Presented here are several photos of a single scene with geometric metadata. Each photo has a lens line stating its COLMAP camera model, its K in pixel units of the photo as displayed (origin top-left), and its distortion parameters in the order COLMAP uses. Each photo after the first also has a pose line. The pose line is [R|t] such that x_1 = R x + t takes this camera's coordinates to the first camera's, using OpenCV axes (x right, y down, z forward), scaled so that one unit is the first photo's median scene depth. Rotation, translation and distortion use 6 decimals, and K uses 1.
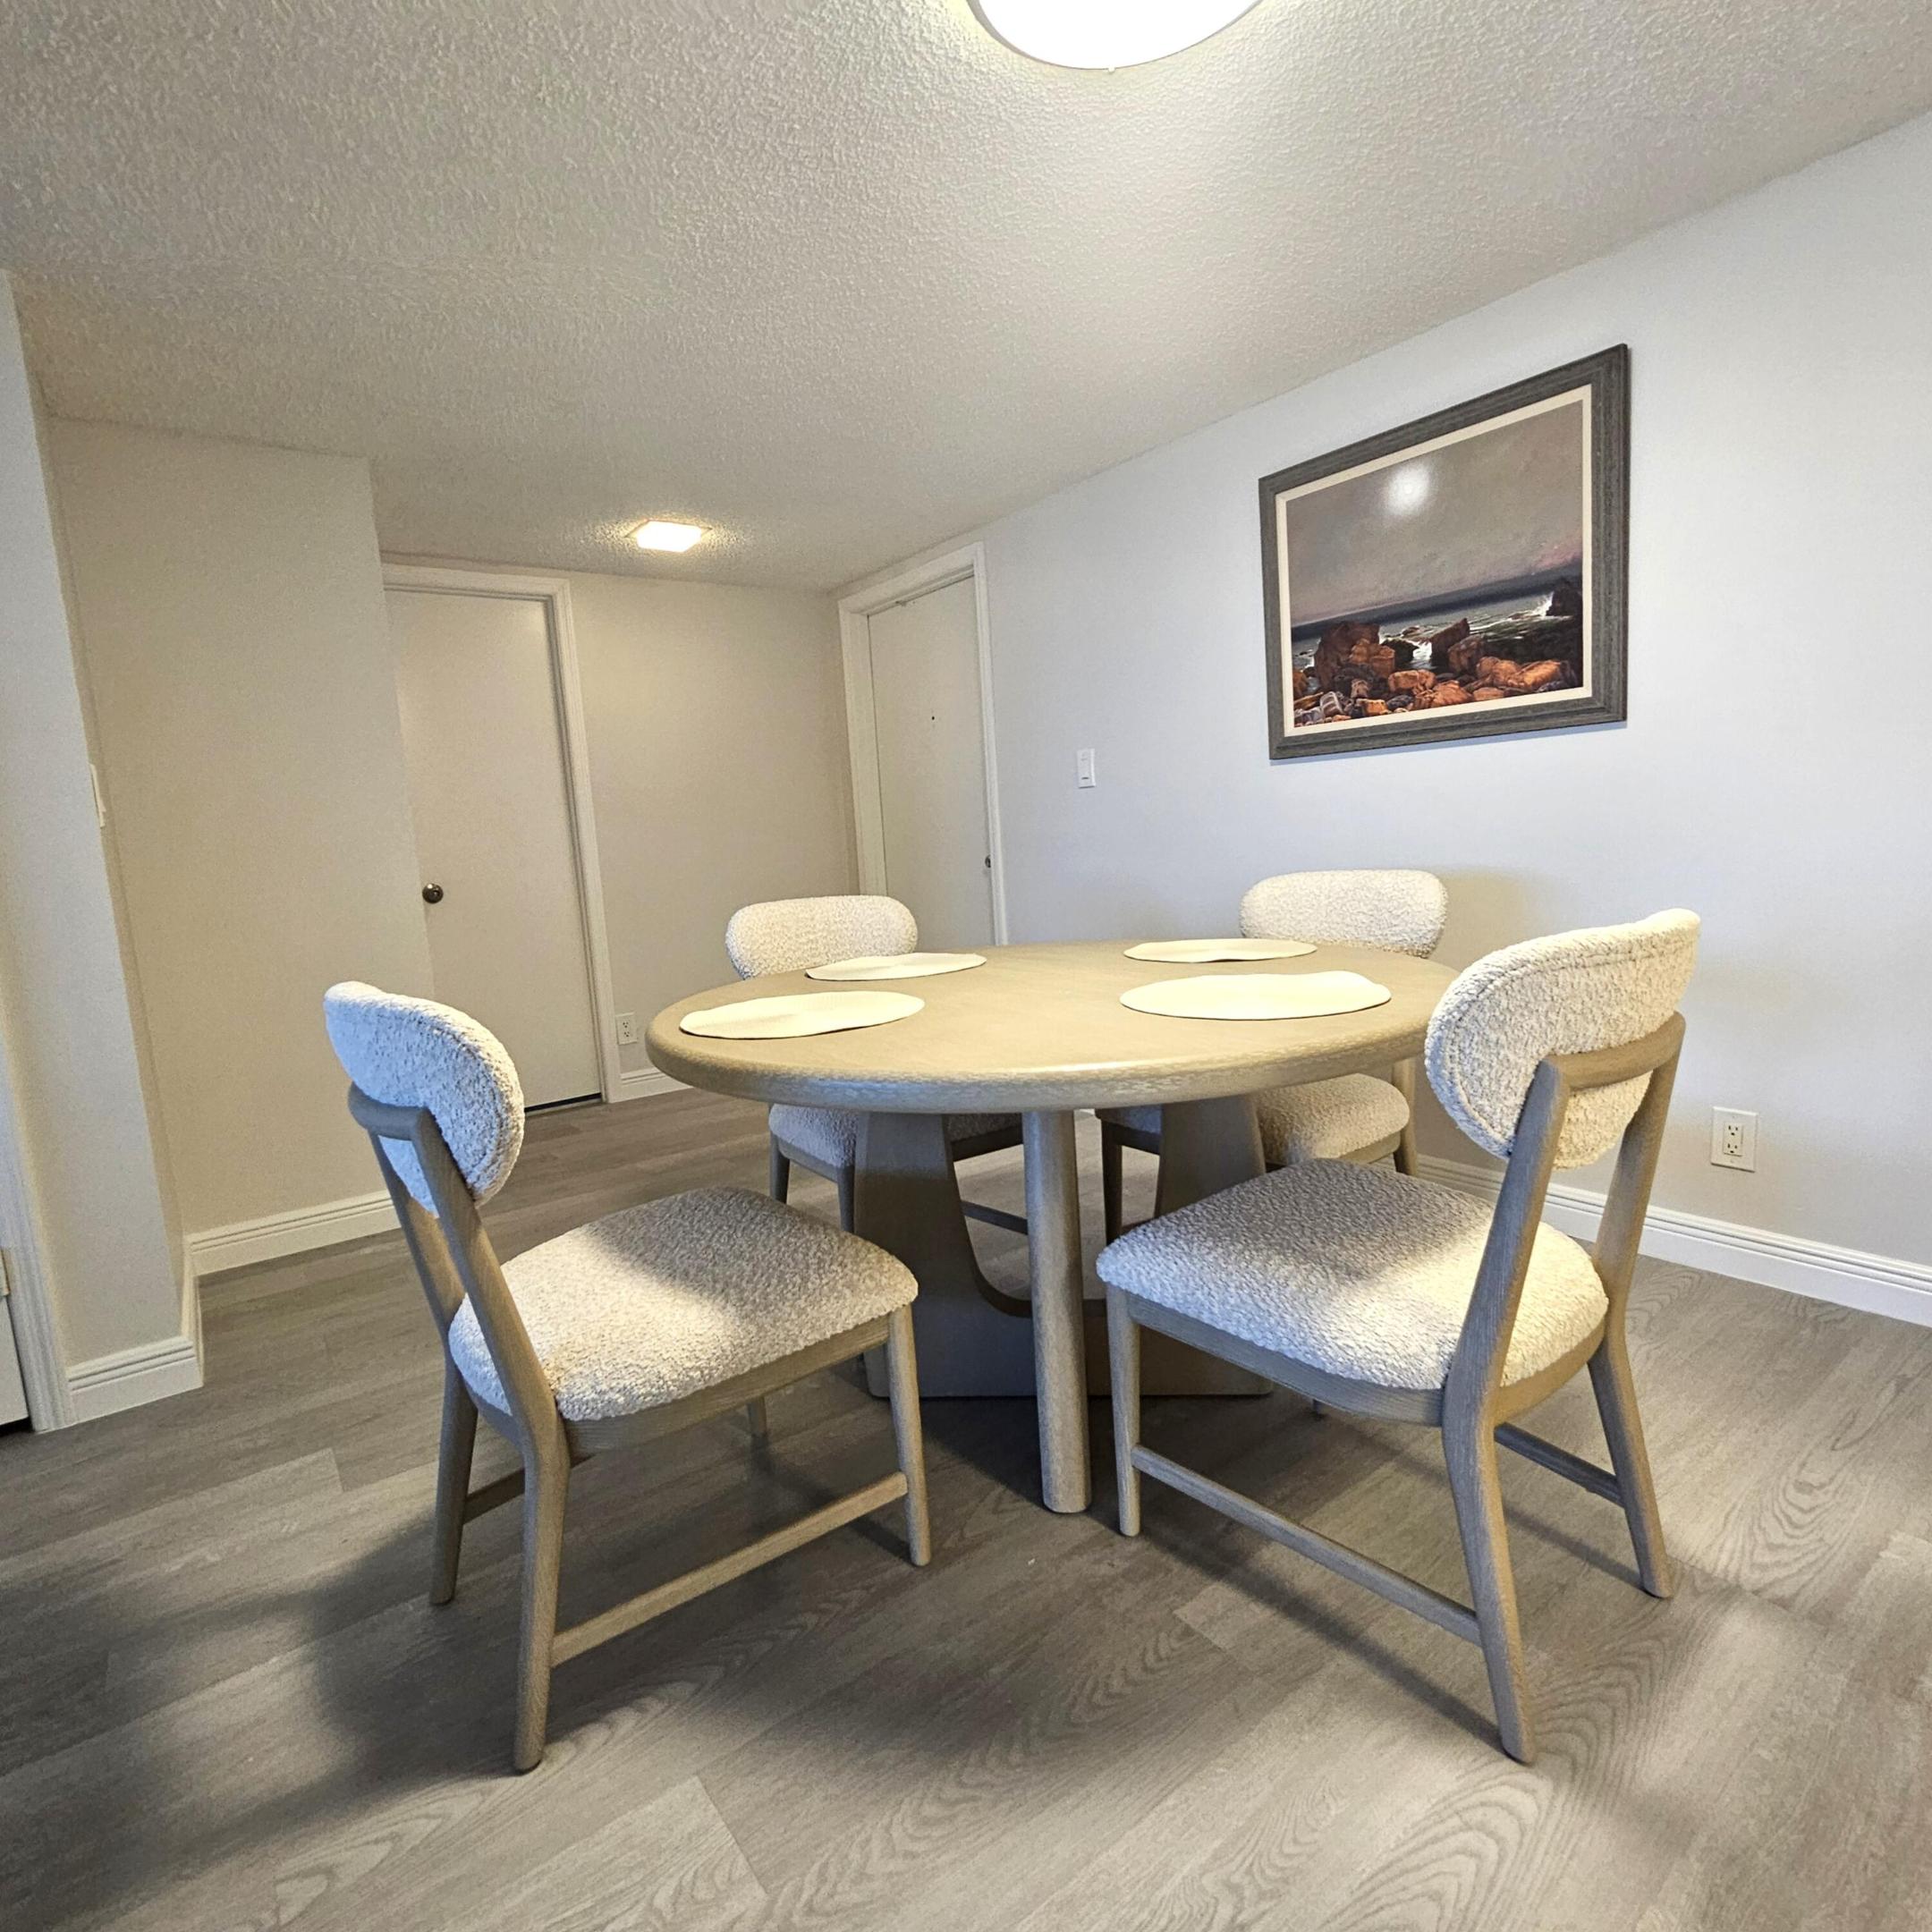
lens RADIAL K [[1061.5, 0, 966.0], [0, 1061.5, 966.0], [0, 0, 1]] dist [-0.003295, 0.000690]
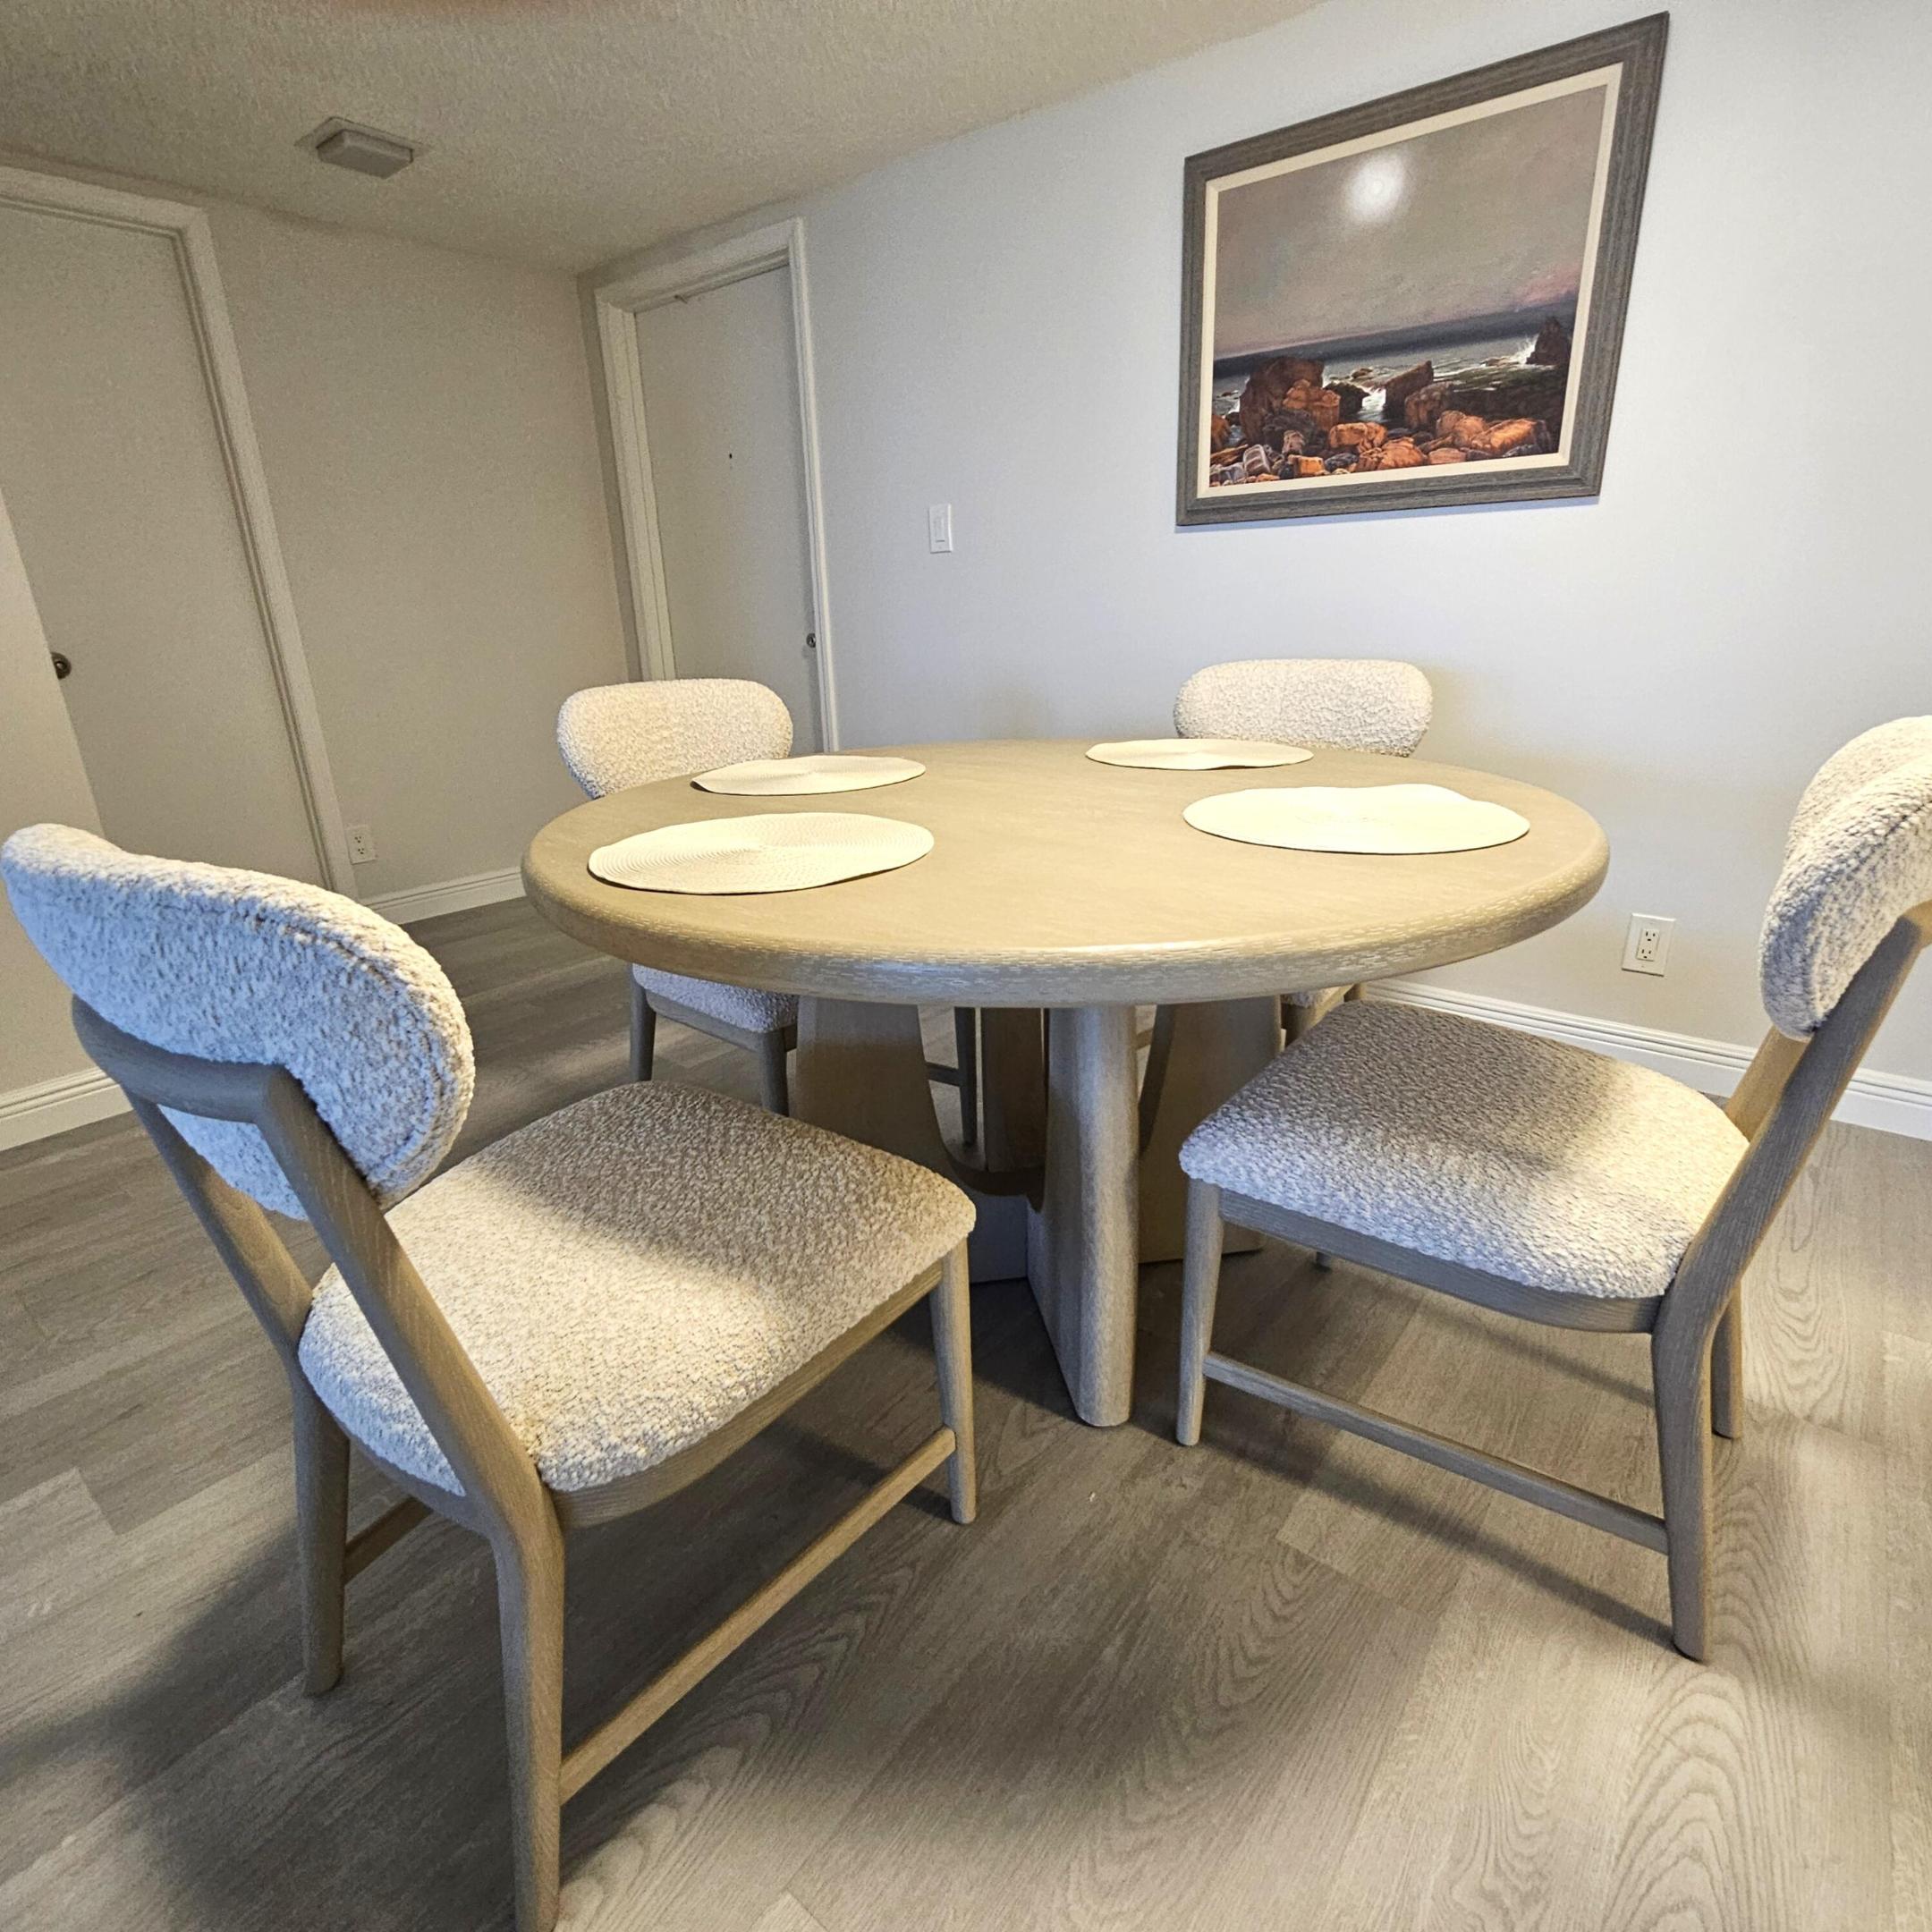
lens RADIAL K [[1061.5, 0, 966.0], [0, 1061.5, 966.0], [0, 0, 1]] dist [-0.003295, 0.000690]
pose [[0.968438, -0.048501, 0.244492, -0.226236], [-0.000028, 0.980865, 0.194689, -0.019281], [-0.249256, -0.188551, 0.949905, 0.303333]]
